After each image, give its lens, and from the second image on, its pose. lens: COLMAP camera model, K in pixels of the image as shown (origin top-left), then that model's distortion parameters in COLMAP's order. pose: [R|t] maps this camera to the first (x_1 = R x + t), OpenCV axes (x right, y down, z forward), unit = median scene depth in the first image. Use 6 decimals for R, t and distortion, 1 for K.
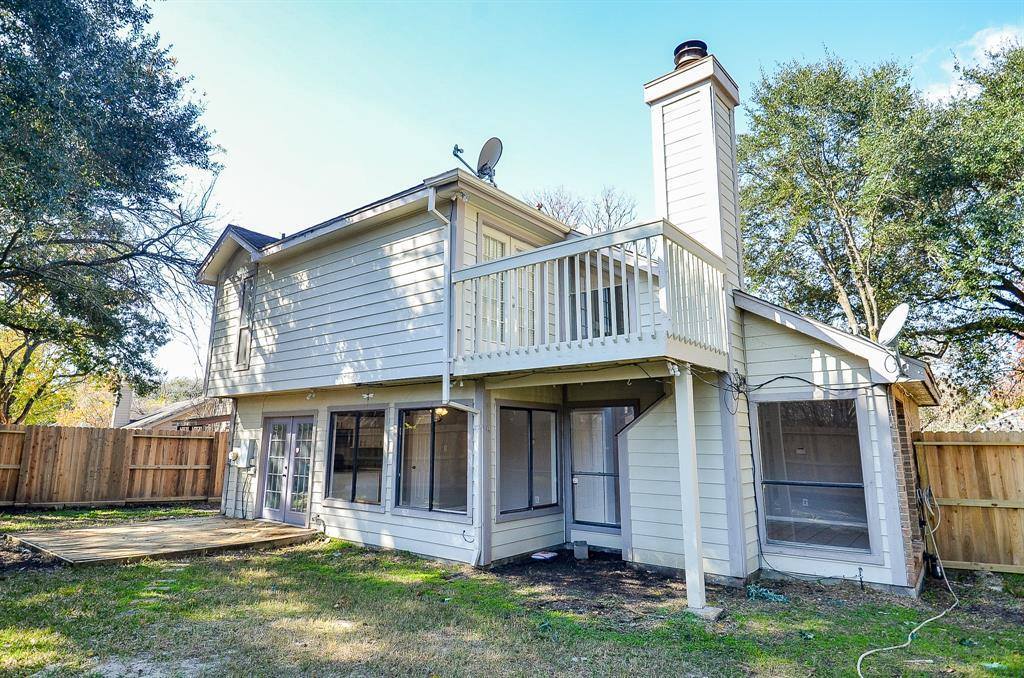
lens RADIAL K [[576.8, 0, 513.9], [0, 576.8, 328.4], [0, 0, 1]] dist [0.025602, -0.042958]
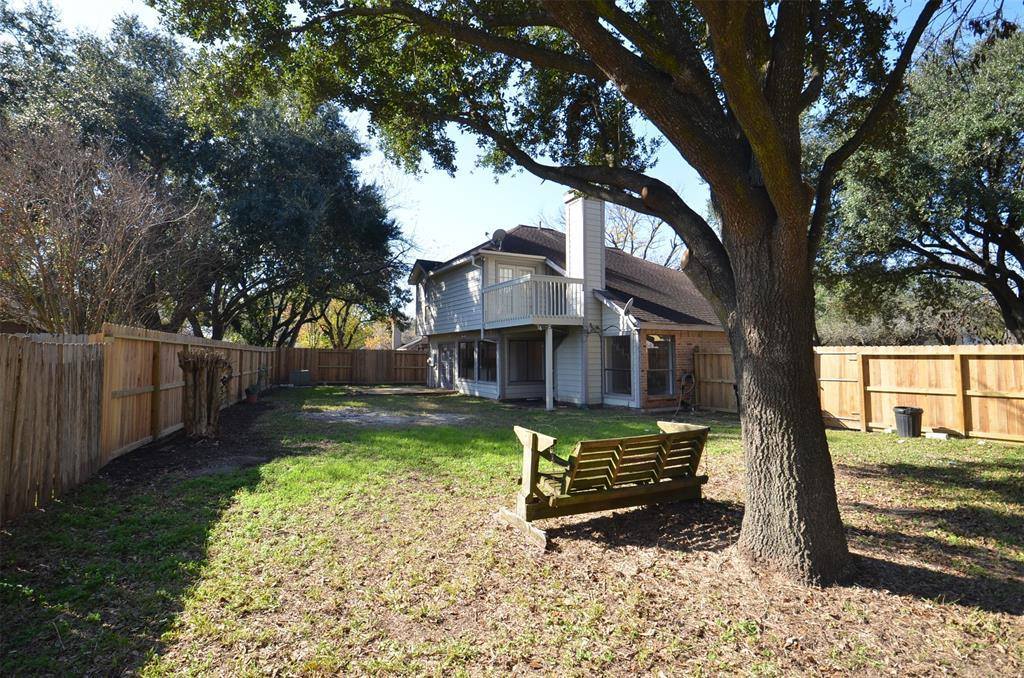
lens RADIAL K [[470.0, 0, 512.0], [0, 470.0, 339.0], [0, 0, 1]] dist [0.000225, -0.000005]
pose [[0.933775, -0.019262, -0.357342, 0.559116], [0.075355, 0.986745, 0.143723, -0.124513], [0.349837, -0.161132, 0.922849, -0.671361]]
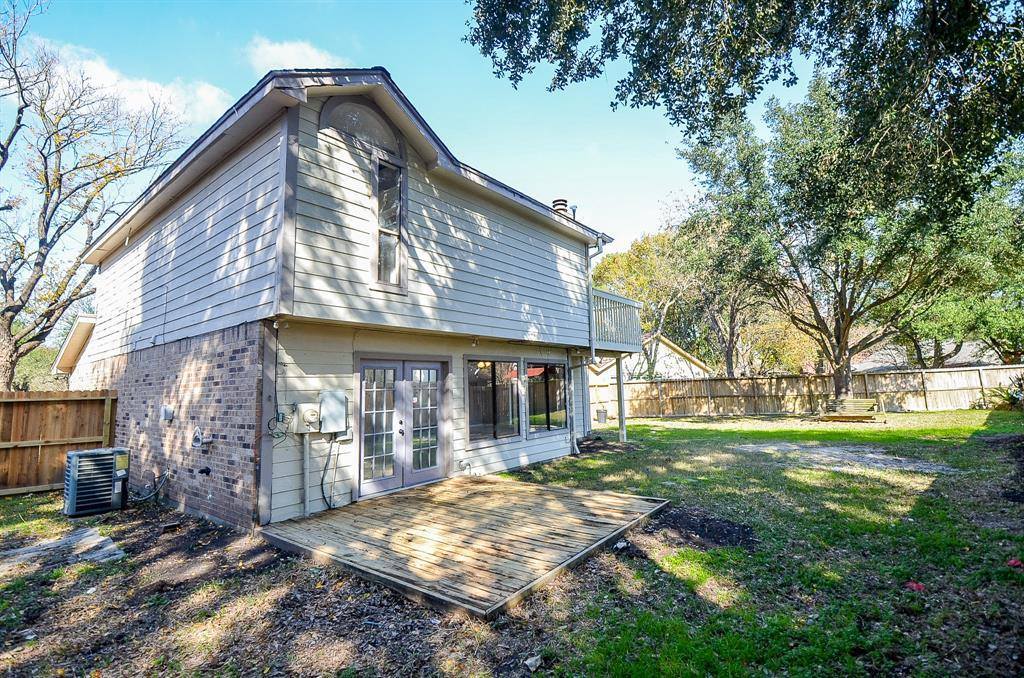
lens RADIAL K [[488.1, 0, 487.9], [0, 488.1, 315.3], [0, 0, 1]] dist [0.003754, -0.019097]
pose [[0.004168, 0.134639, 0.990886, -1.167114], [-0.176375, 0.975459, -0.131800, 0.173313], [-0.984314, -0.174218, 0.027812, 0.942179]]
